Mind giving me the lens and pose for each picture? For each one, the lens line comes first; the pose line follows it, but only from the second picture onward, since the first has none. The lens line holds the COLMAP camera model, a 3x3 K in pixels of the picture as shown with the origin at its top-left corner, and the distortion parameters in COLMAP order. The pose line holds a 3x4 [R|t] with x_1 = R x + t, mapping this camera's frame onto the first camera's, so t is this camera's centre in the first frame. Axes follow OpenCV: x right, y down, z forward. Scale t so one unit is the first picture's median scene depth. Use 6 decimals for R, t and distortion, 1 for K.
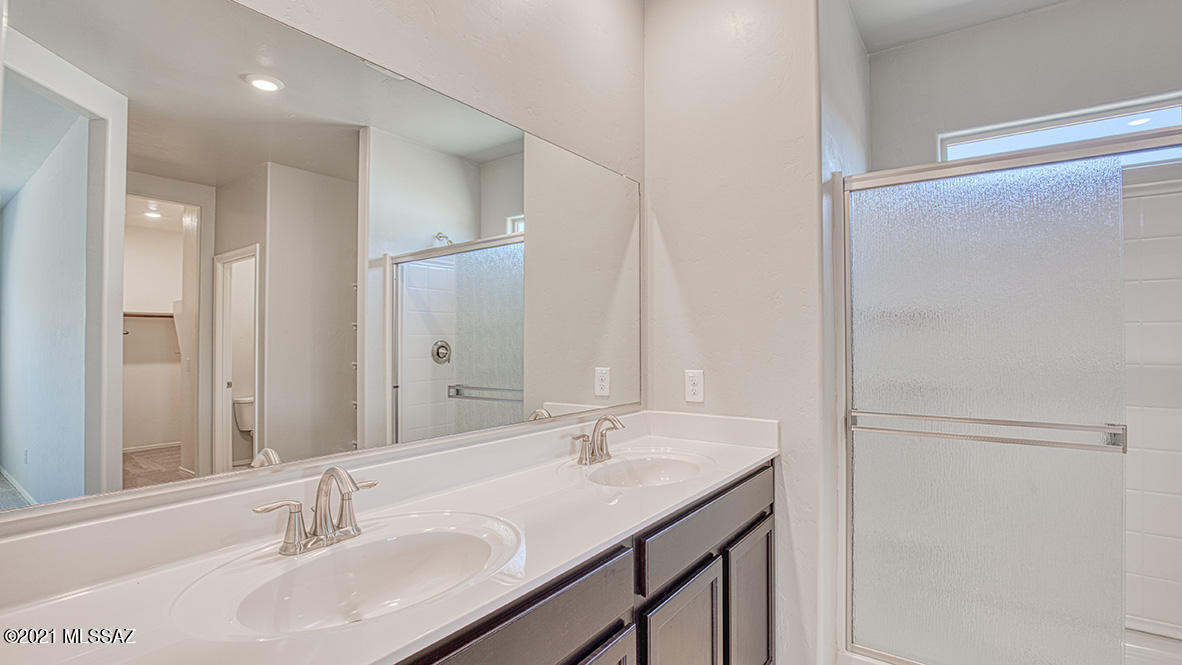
lens RADIAL K [[537.9, 0, 594.9], [0, 537.9, 341.9], [0, 0, 1]] dist [-0.037451, 0.006880]
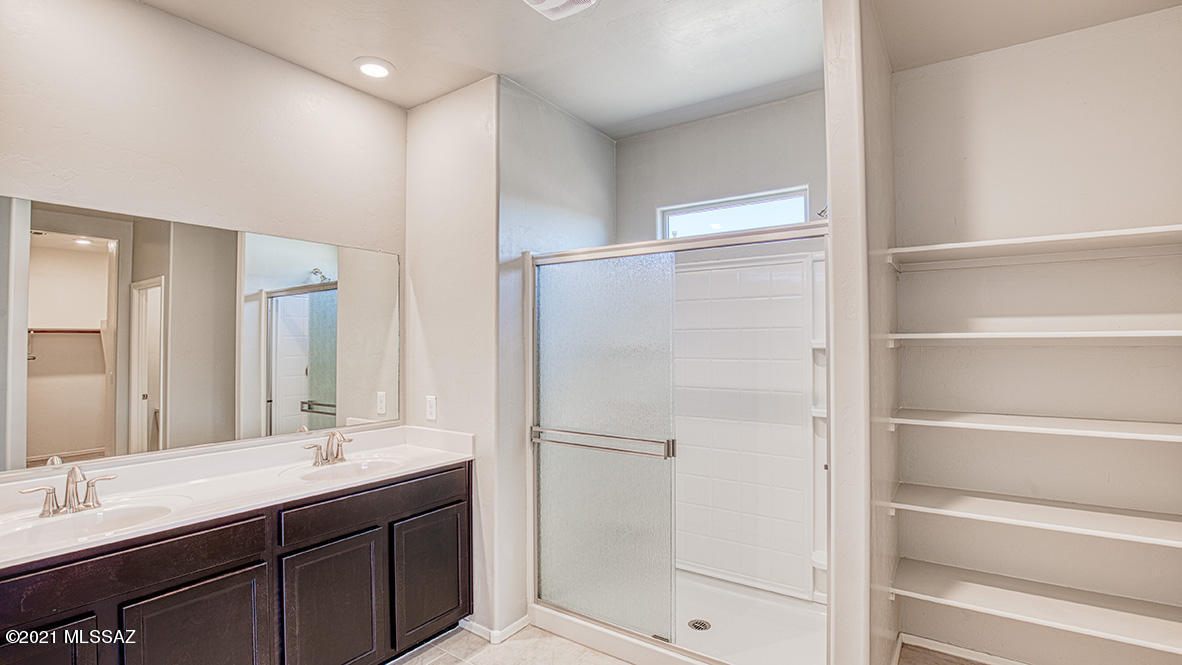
lens RADIAL K [[537.9, 0, 590.0], [0, 537.9, 335.5], [0, 0, 1]] dist [-0.037451, 0.006880]
pose [[0.999578, -0.001268, 0.029017, 0.344520], [0.001643, 0.999915, -0.012923, -0.051203], [-0.028998, 0.012965, 0.999495, -0.226960]]
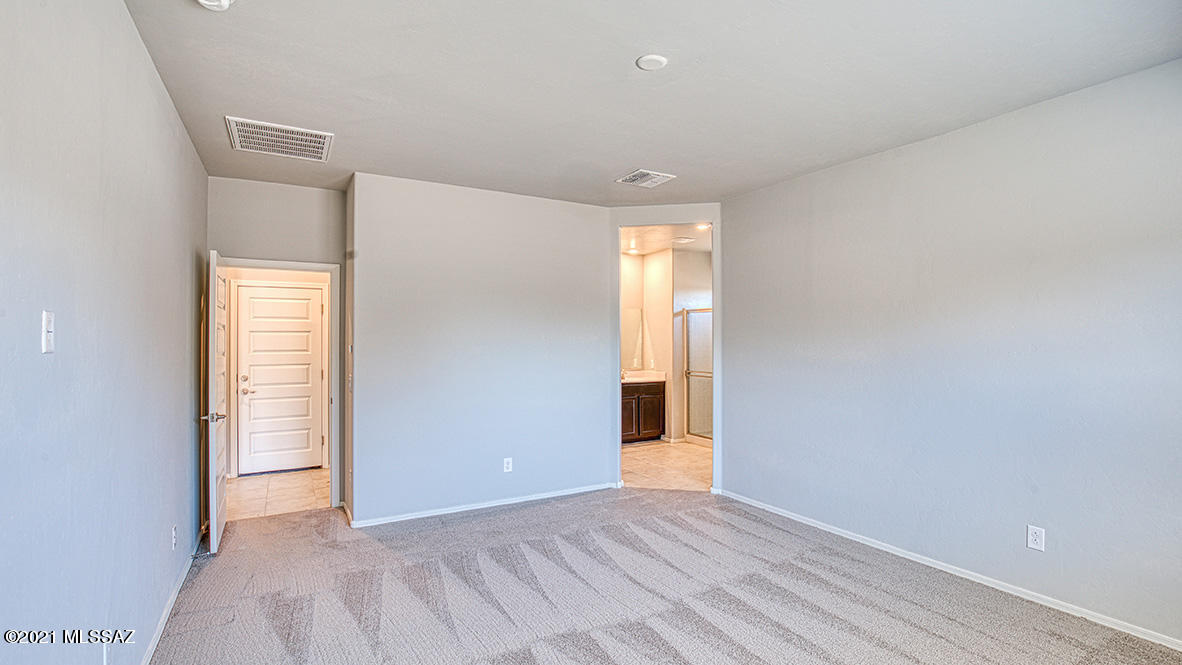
lens RADIAL K [[537.9, 0, 592.6], [0, 537.9, 341.9], [0, 0, 1]] dist [-0.037451, 0.006880]
pose [[0.914755, 0.000544, -0.404009, 0.842284], [-0.001091, 0.999999, -0.001122, -0.043463], [0.404008, 0.001467, 0.914754, -1.671170]]
